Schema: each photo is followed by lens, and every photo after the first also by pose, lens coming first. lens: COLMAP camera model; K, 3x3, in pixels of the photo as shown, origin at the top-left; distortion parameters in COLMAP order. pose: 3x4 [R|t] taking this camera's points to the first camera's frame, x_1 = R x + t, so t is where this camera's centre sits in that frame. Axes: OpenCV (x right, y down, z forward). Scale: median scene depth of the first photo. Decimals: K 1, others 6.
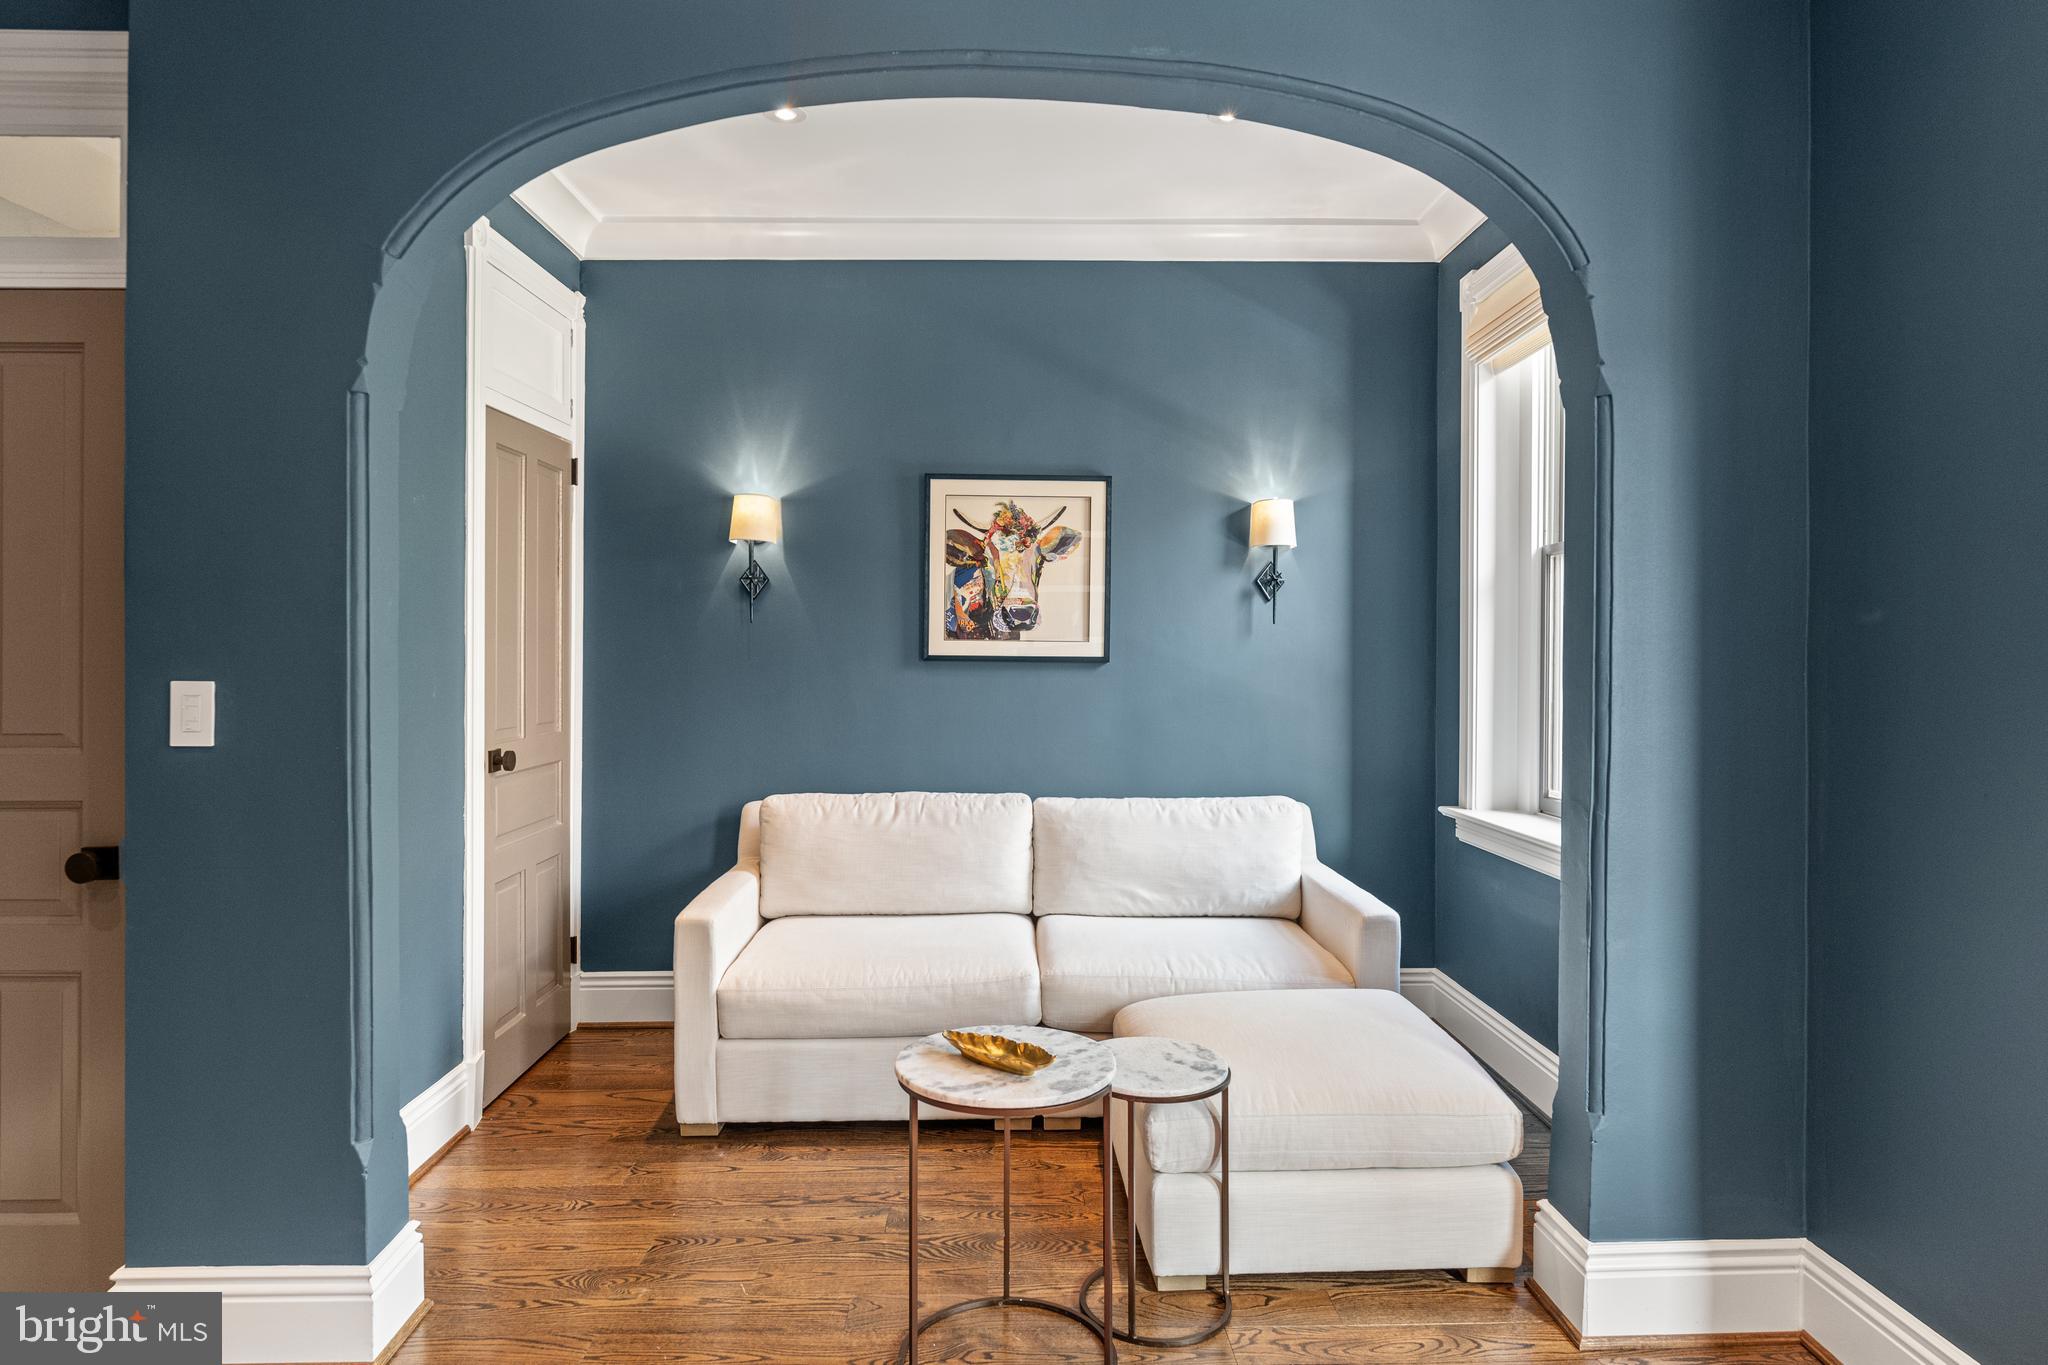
lens RADIAL K [[1182.1, 0, 1028.8], [0, 1182.1, 663.7], [0, 0, 1]] dist [0.003549, 0.001782]
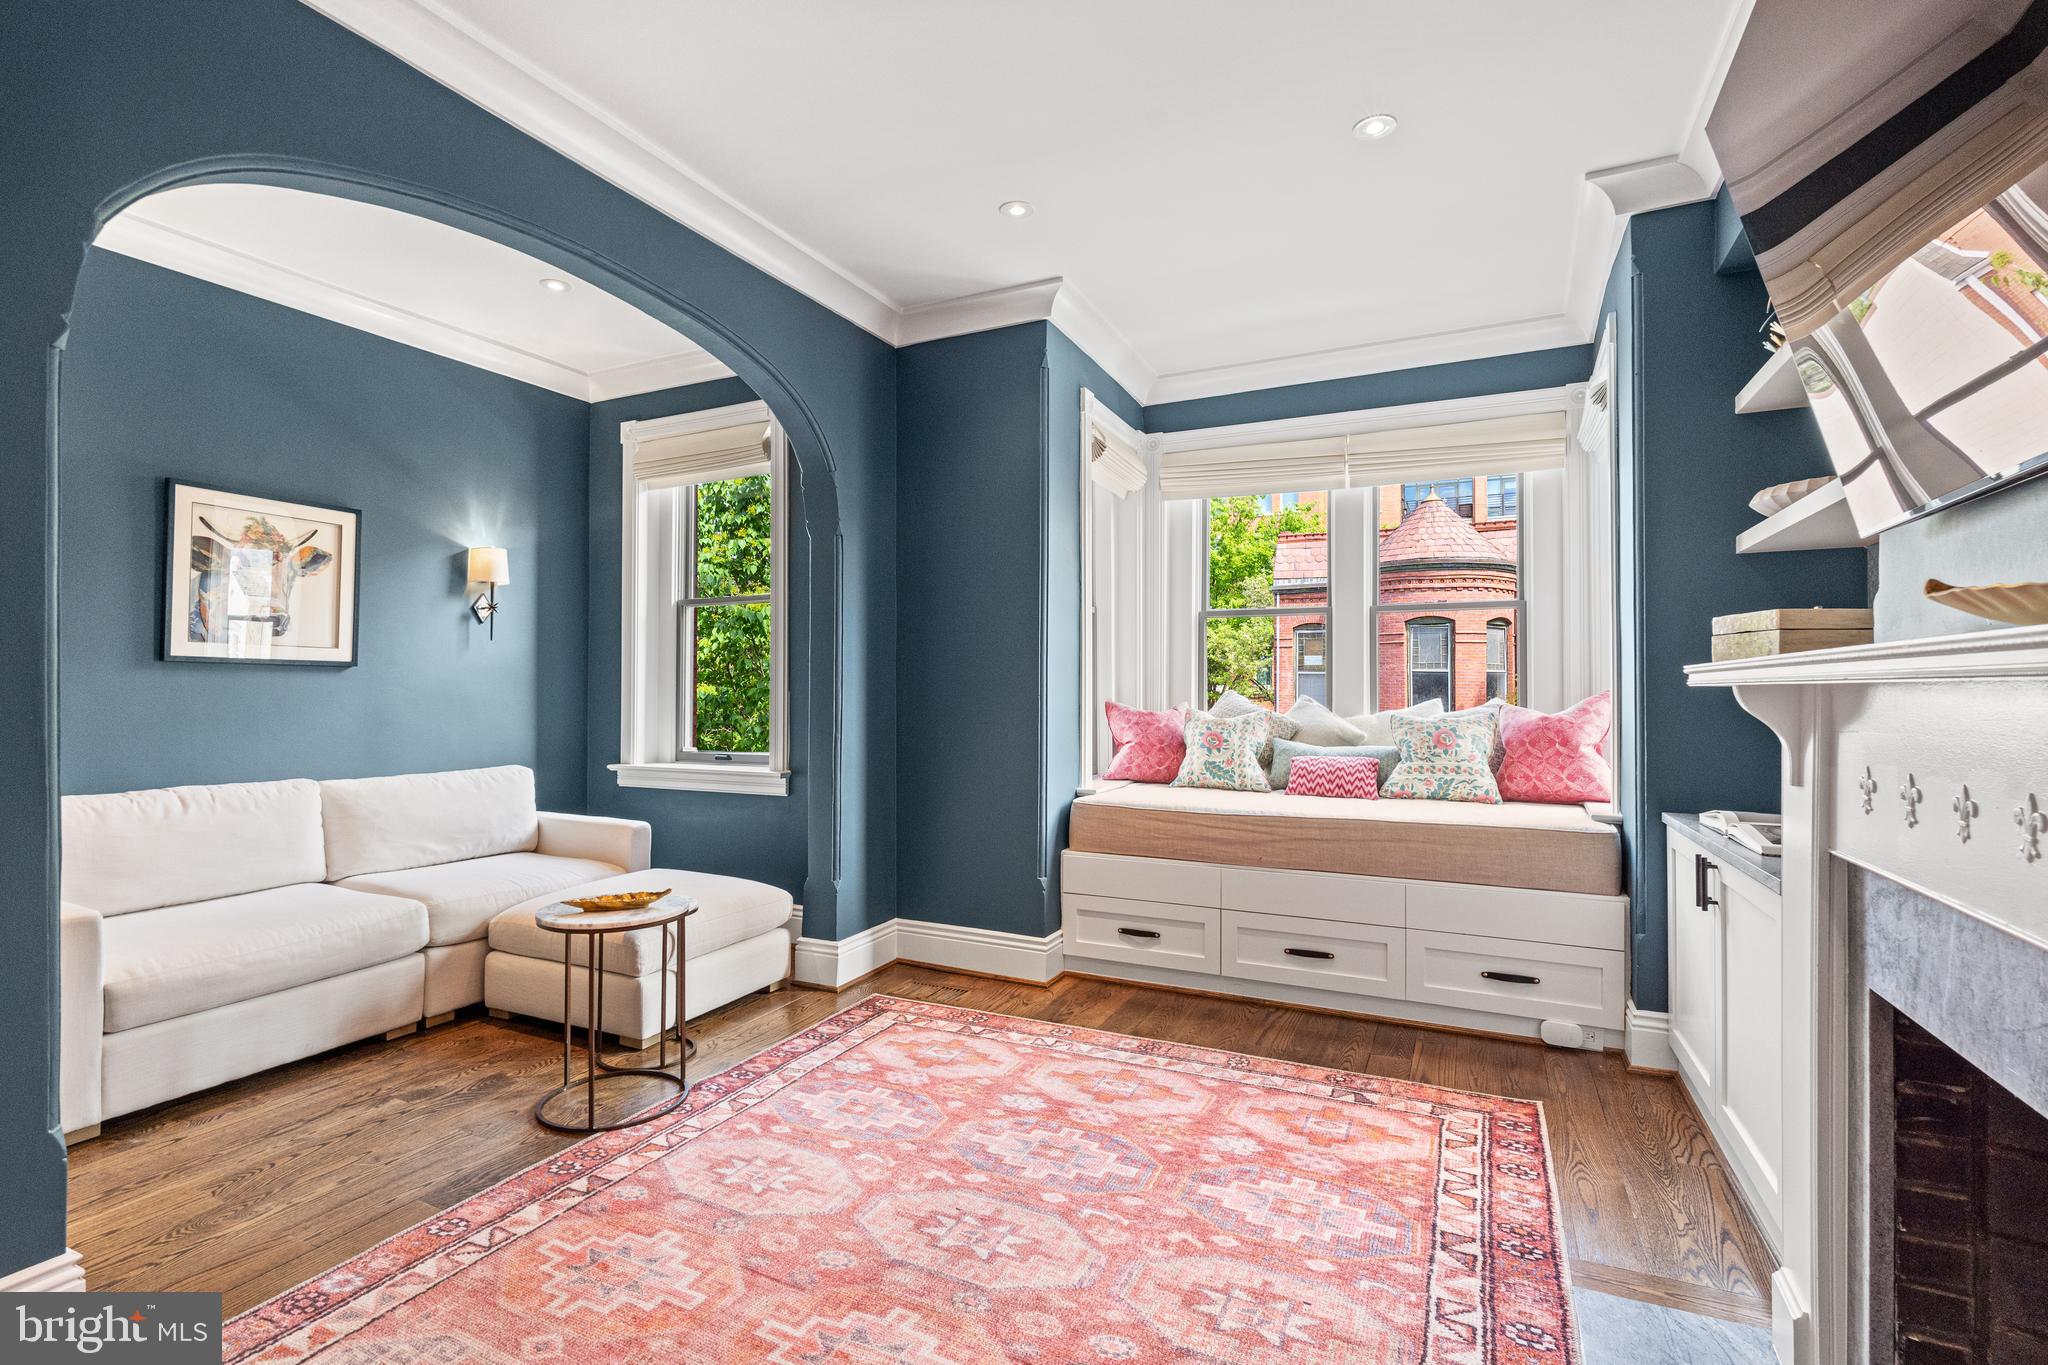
lens RADIAL K [[942.9, 0, 1021.1], [0, 942.9, 685.8], [0, 0, 1]] dist [-0.001656, -0.000514]
pose [[0.458751, 0.003022, 0.888560, -0.500279], [0.003700, 0.999979, -0.005311, 0.027958], [-0.888557, 0.005724, 0.458730, -0.030093]]
